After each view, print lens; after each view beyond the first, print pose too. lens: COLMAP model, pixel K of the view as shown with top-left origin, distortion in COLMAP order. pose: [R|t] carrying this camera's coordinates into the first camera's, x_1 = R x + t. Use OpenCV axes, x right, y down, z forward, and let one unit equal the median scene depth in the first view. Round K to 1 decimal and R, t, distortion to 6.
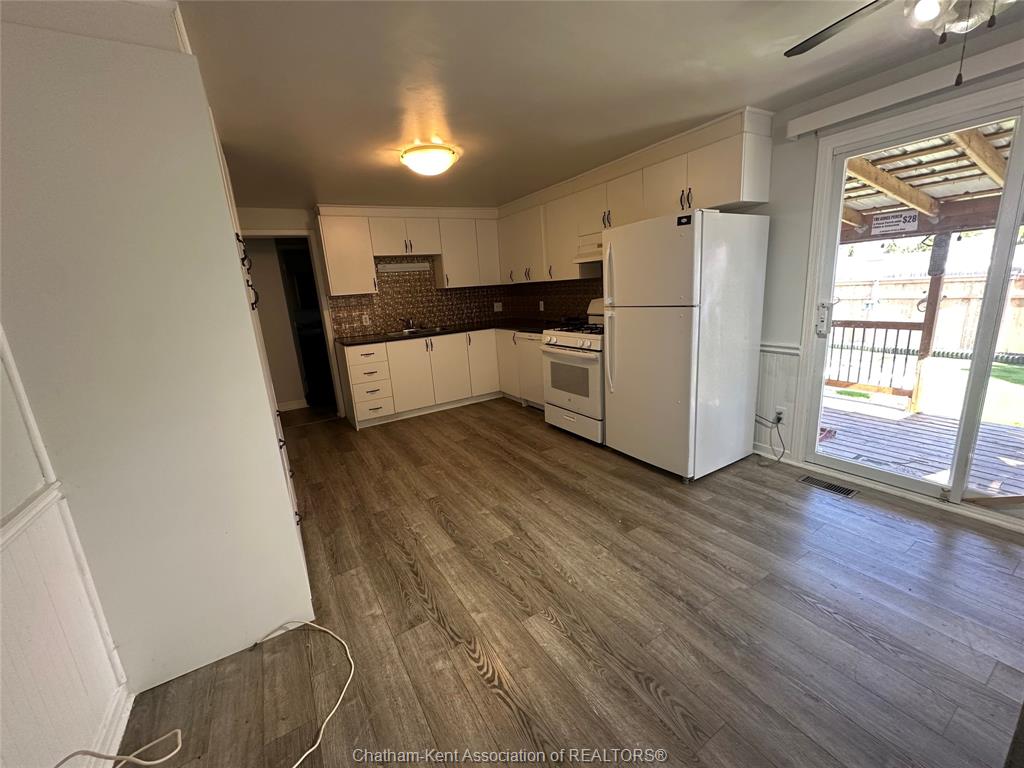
lens RADIAL K [[408.5, 0, 511.4], [0, 408.5, 378.9], [0, 0, 1]] dist [0.000439, -0.000446]
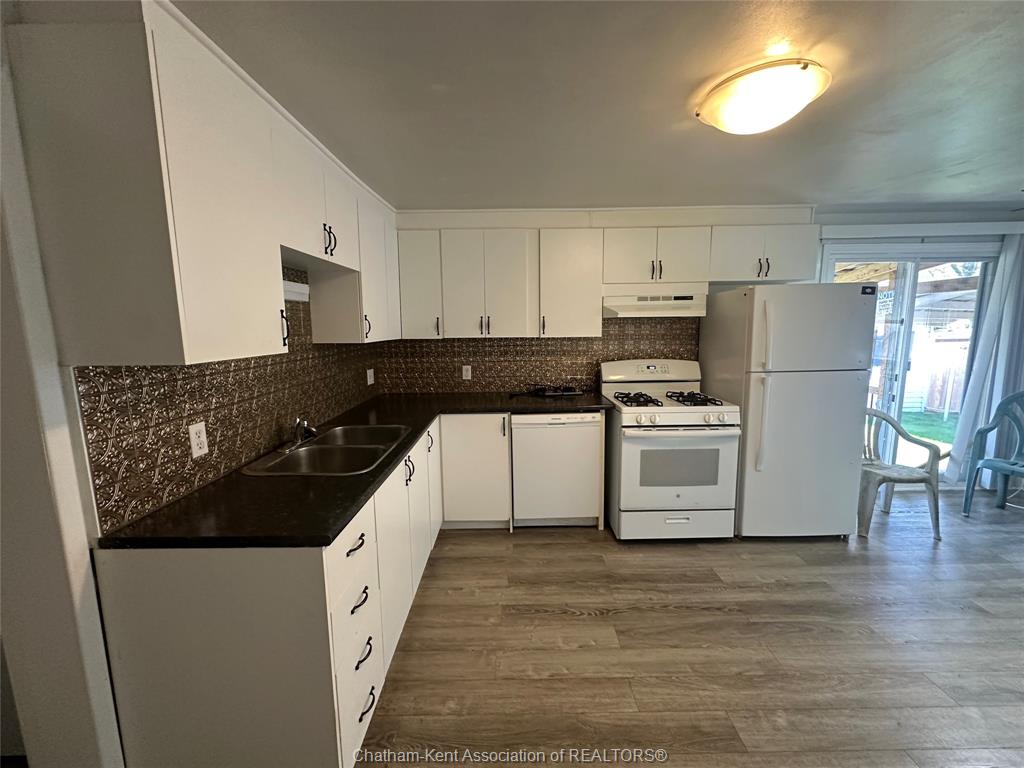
lens RADIAL K [[408.5, 0, 515.3], [0, 408.5, 382.3], [0, 0, 1]] dist [0.000439, -0.000446]
pose [[0.517618, -0.055845, 0.853787, -0.757406], [0.166956, 0.985278, -0.036773, -0.208587], [-0.839165, 0.161579, 0.519321, 0.982262]]
